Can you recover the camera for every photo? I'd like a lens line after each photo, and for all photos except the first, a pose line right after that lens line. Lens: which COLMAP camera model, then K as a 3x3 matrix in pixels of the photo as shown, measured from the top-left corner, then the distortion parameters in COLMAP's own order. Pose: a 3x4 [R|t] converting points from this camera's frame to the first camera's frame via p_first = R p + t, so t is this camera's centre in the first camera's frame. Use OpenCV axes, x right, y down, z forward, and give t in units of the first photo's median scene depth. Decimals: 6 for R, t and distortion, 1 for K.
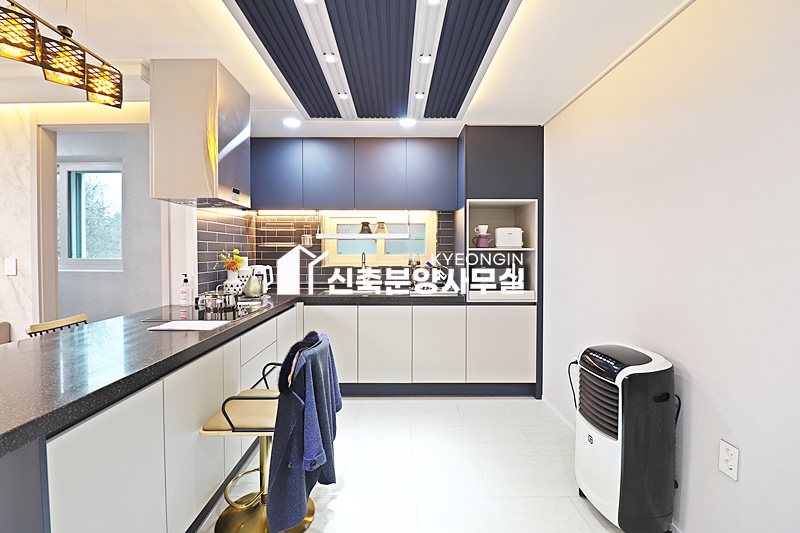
lens RADIAL K [[370.6, 0, 395.8], [0, 370.6, 254.6], [0, 0, 1]] dist [-0.004956, -0.007783]
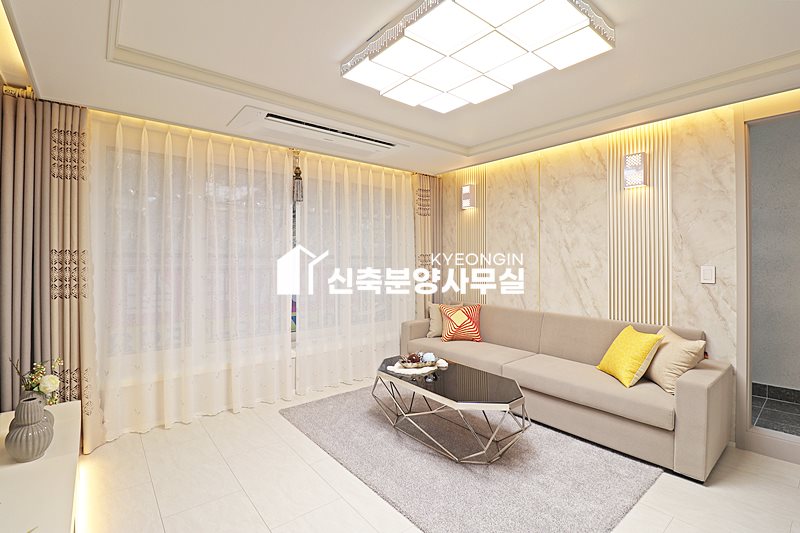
lens RADIAL K [[370.6, 0, 396.6], [0, 370.6, 257.5], [0, 0, 1]] dist [-0.004956, -0.007783]
pose [[0.630765, -0.005118, -0.775957, -0.678889], [-0.004671, 0.999935, -0.010392, 0.001538], [0.775960, 0.010180, 0.630700, -0.216348]]
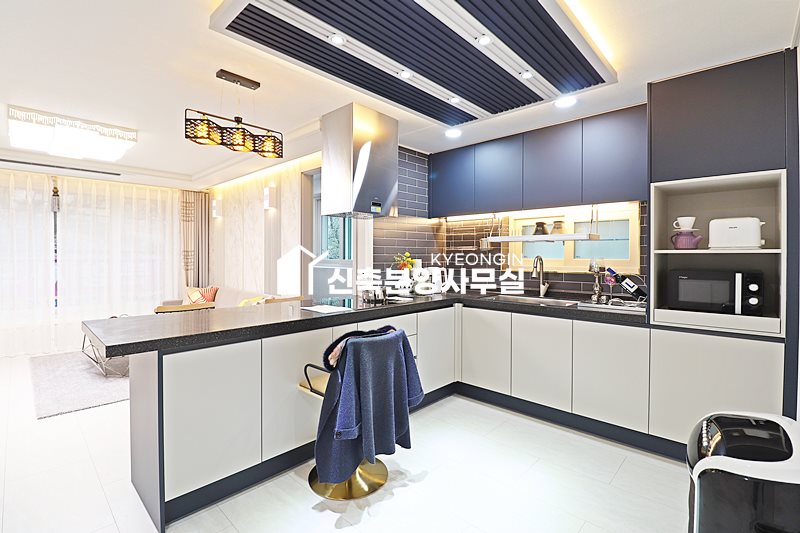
lens RADIAL K [[370.6, 0, 397.8], [0, 370.6, 255.5], [0, 0, 1]] dist [-0.004956, -0.007783]
pose [[0.721478, 0.001819, -0.692435, 0.334149], [-0.008944, 0.999938, -0.006693, 0.002803], [0.692380, 0.011022, 0.721449, 0.129123]]
